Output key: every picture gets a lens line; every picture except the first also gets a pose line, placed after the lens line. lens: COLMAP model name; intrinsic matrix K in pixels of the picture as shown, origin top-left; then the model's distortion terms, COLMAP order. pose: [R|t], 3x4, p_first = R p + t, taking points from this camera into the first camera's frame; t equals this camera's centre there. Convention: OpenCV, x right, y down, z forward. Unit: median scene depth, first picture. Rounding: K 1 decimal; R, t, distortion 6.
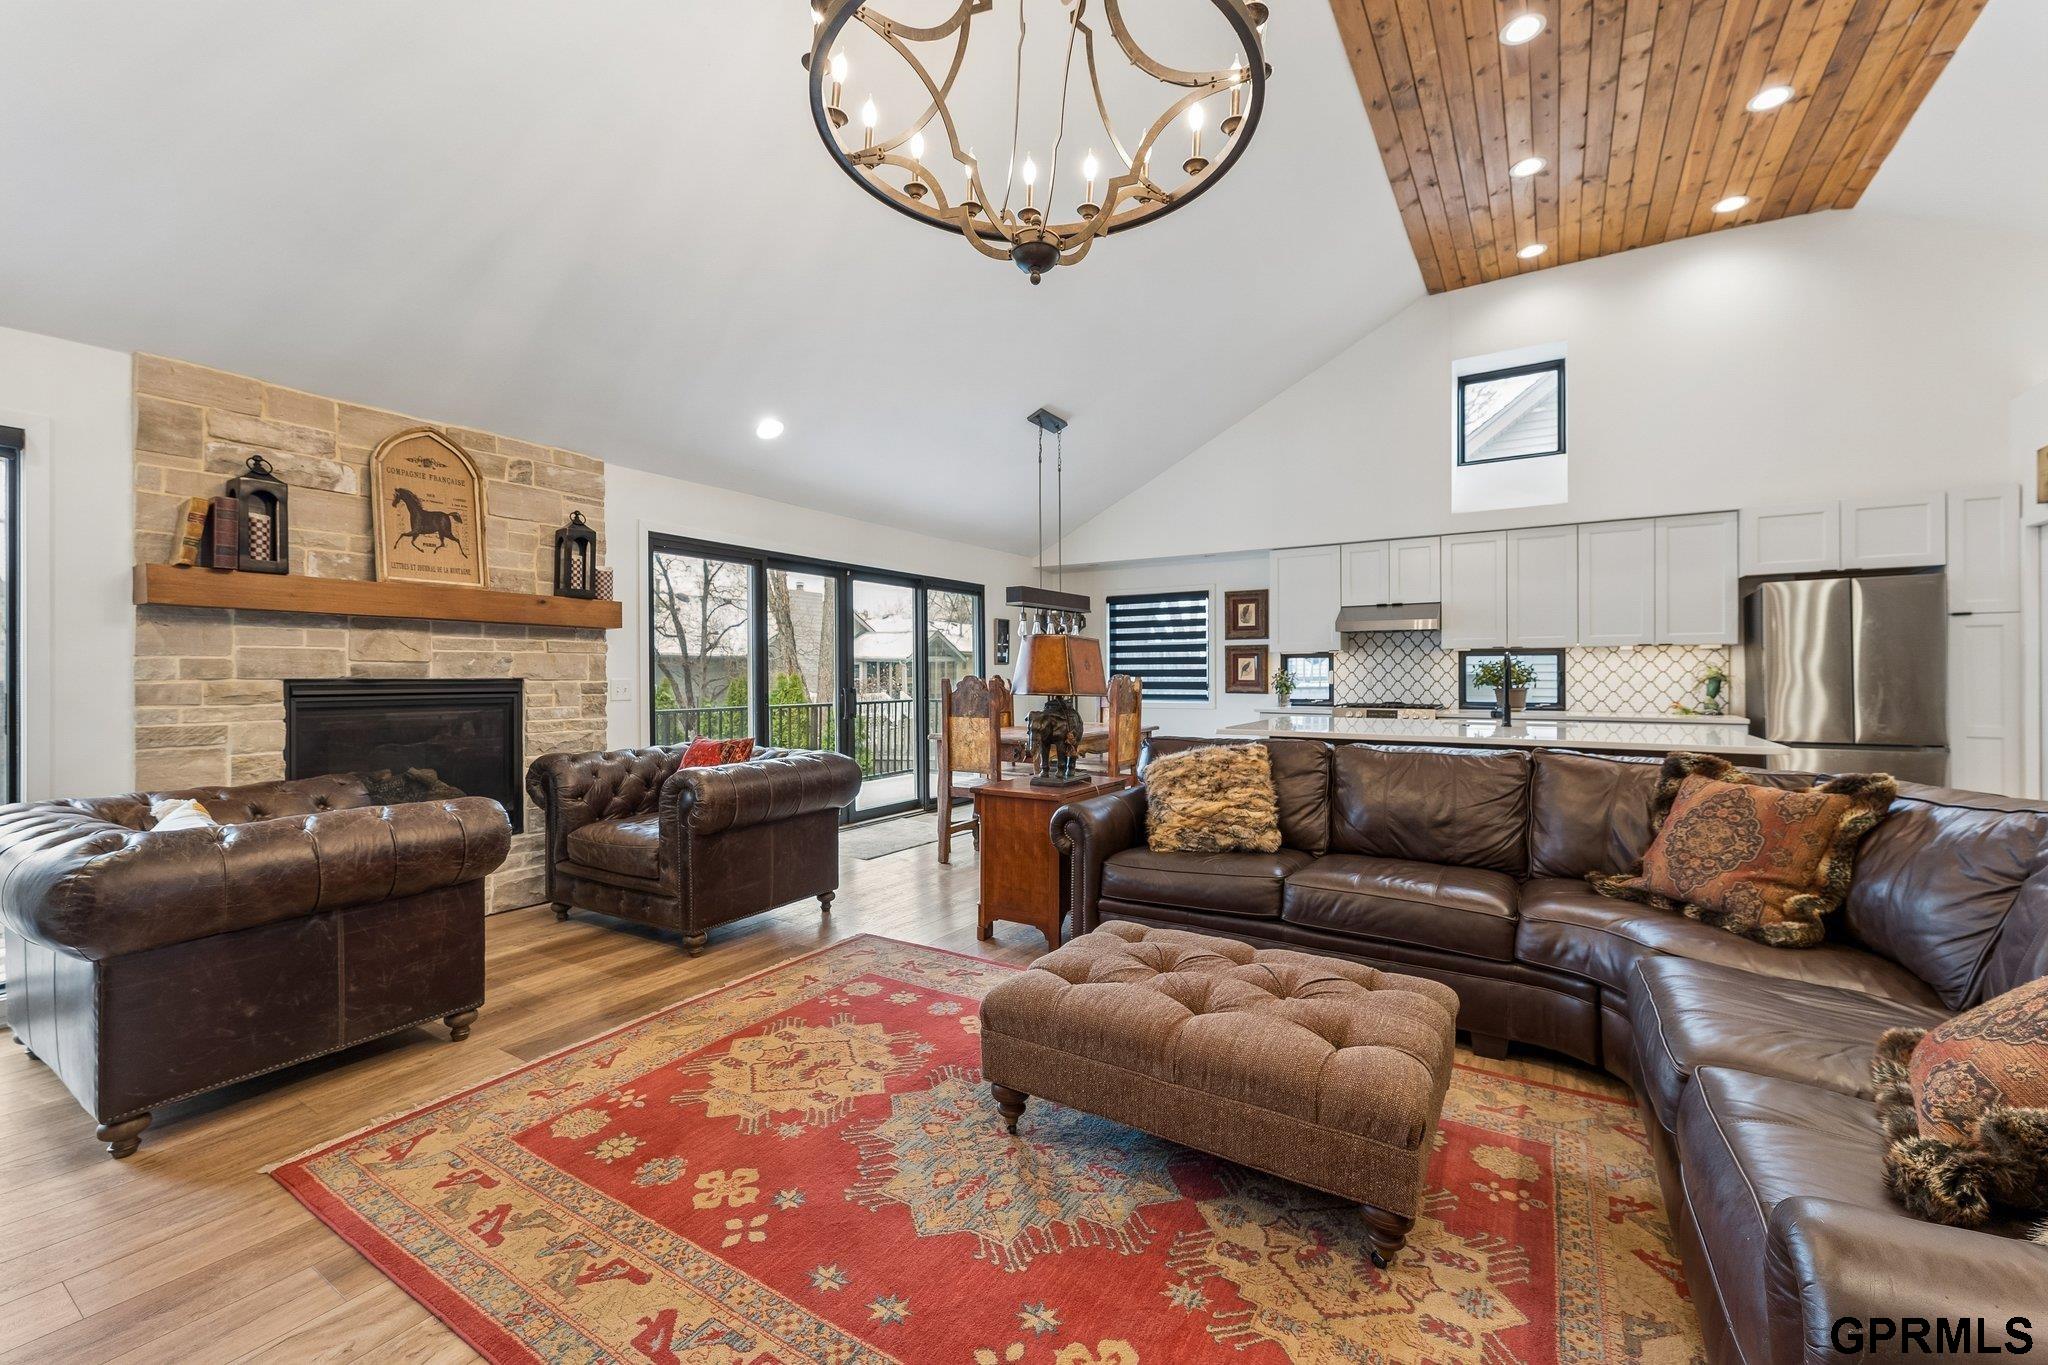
lens RADIAL K [[838.0, 0, 1024.9], [0, 838.0, 668.5], [0, 0, 1]] dist [0.003704, -0.000967]
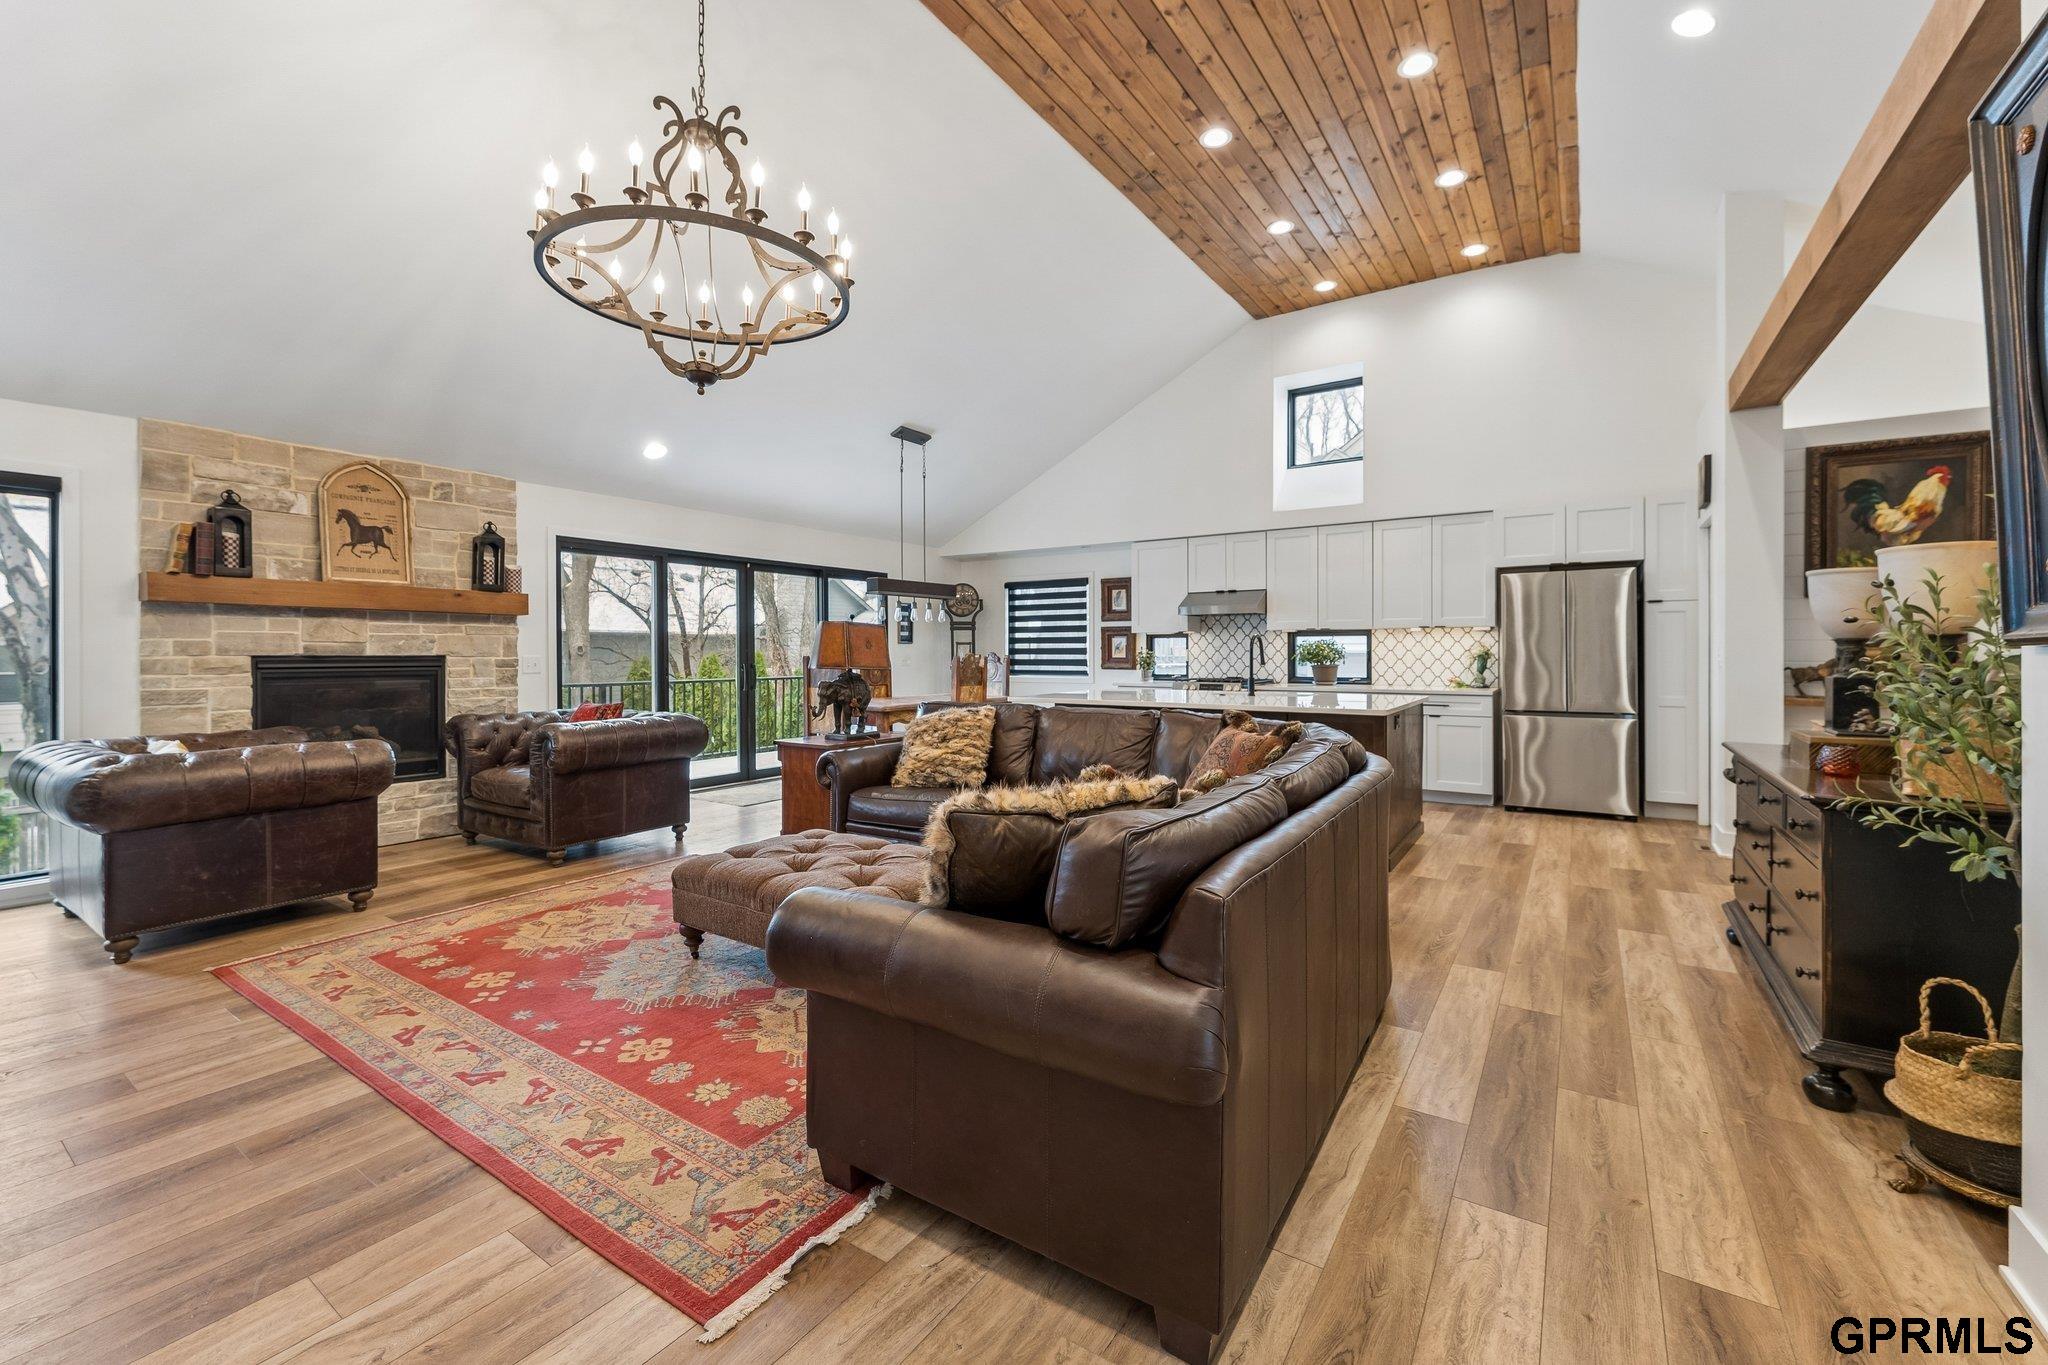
lens RADIAL K [[838.0, 0, 1013.3], [0, 838.0, 649.4], [0, 0, 1]] dist [0.003704, -0.000967]
pose [[0.999492, 0.000567, -0.031868, 0.339781], [-0.000449, 0.999993, 0.003721, -0.002520], [0.031870, -0.003705, 0.999485, -0.270657]]
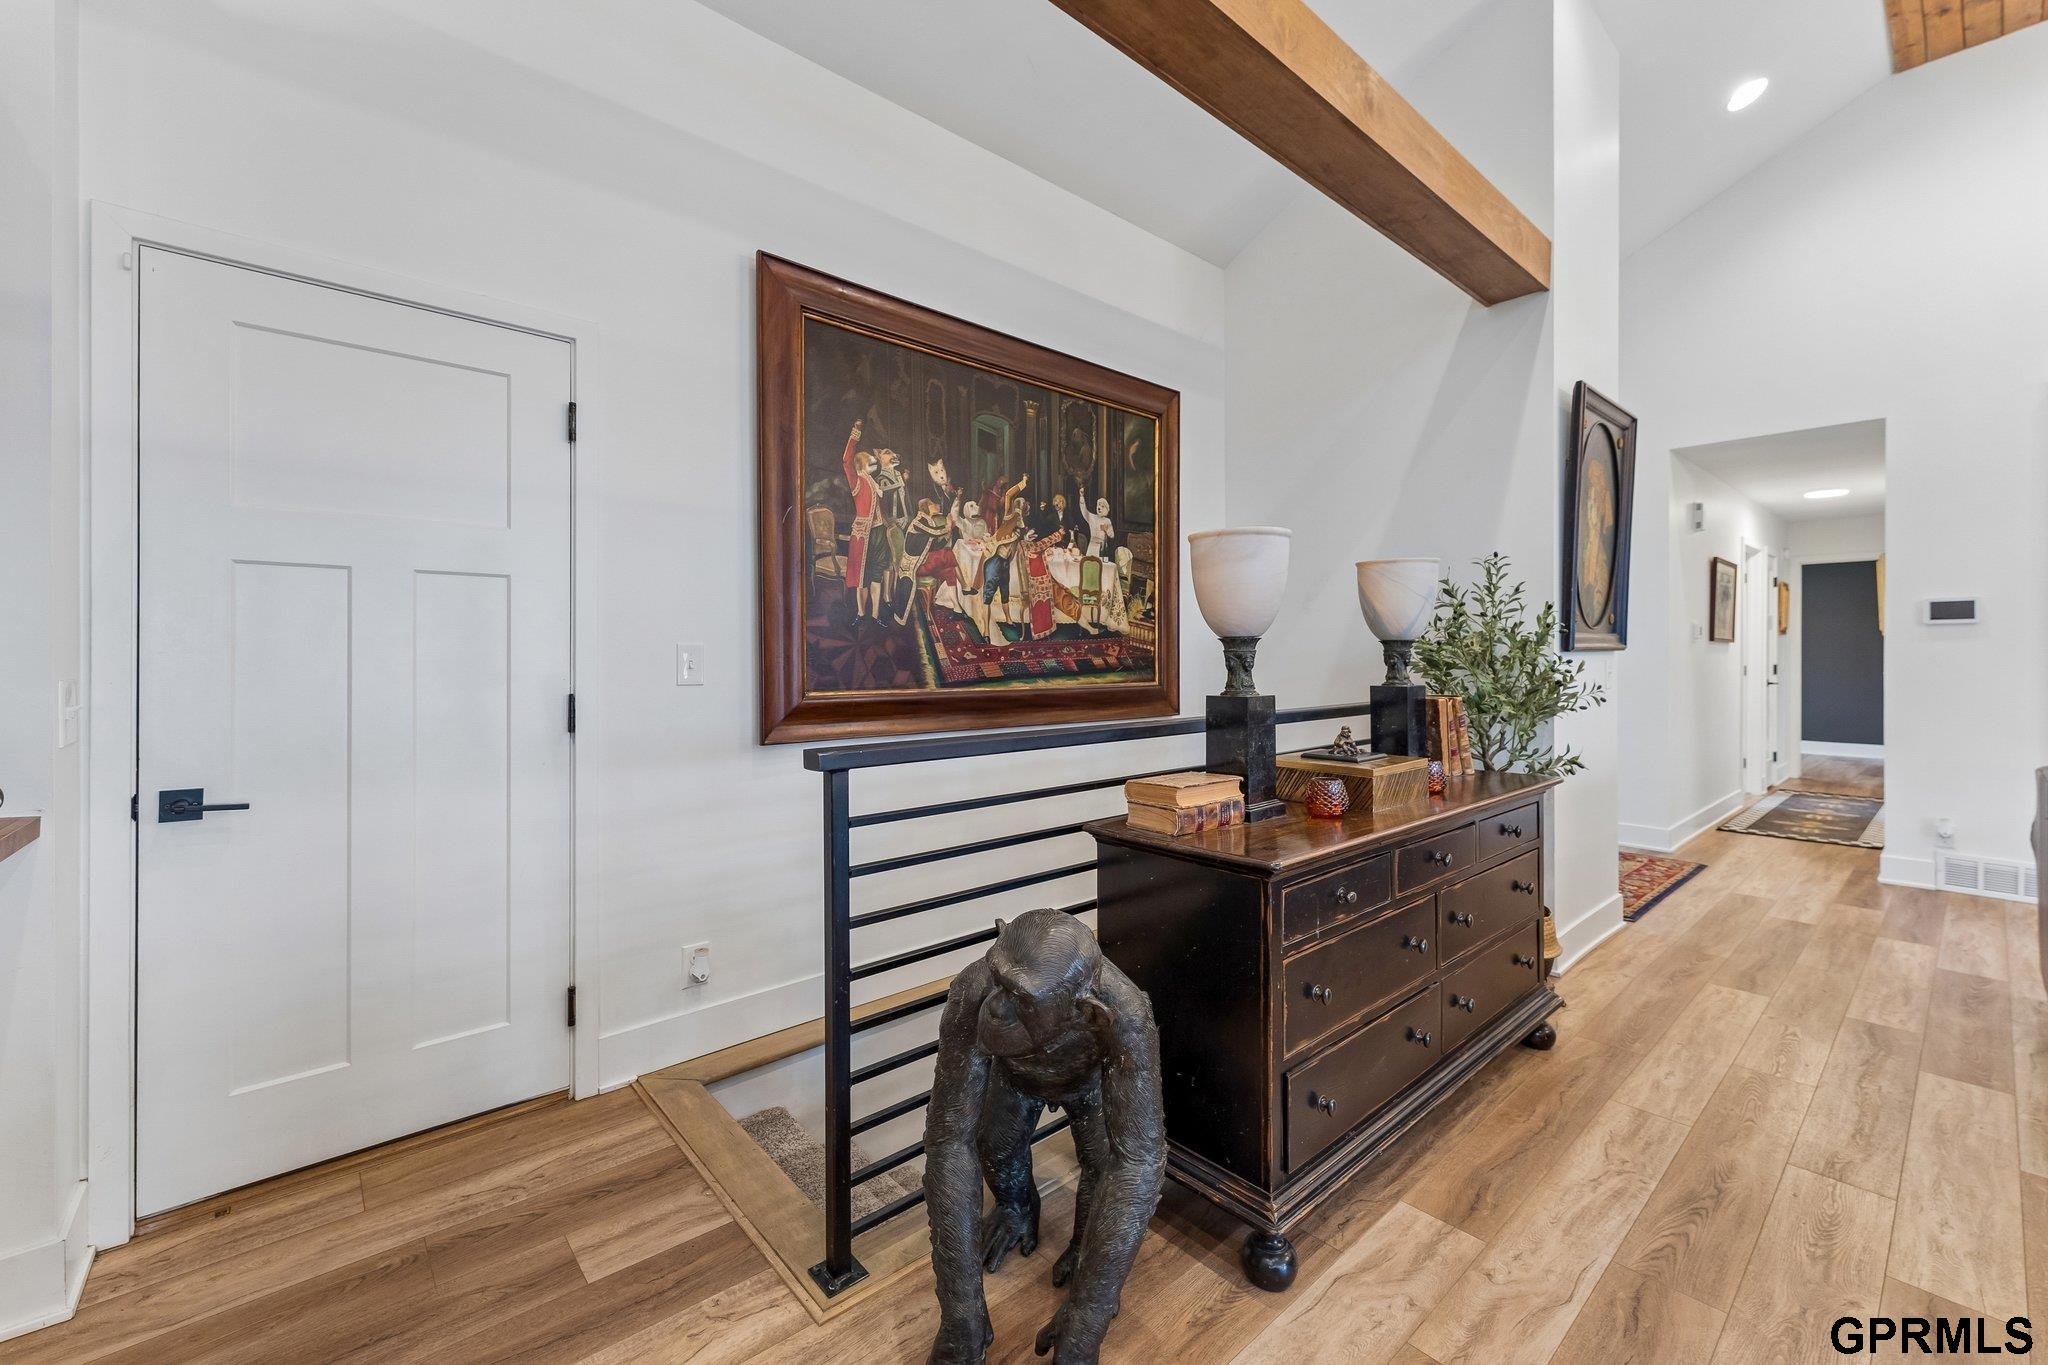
lens RADIAL K [[838.0, 0, 1008.4], [0, 838.0, 656.5], [0, 0, 1]] dist [0.003704, -0.000967]
pose [[-0.956801, 0.003621, 0.290722, 1.098709], [0.002122, 0.999983, -0.005472, 0.005137], [-0.290737, -0.004619, -0.956792, 1.107110]]
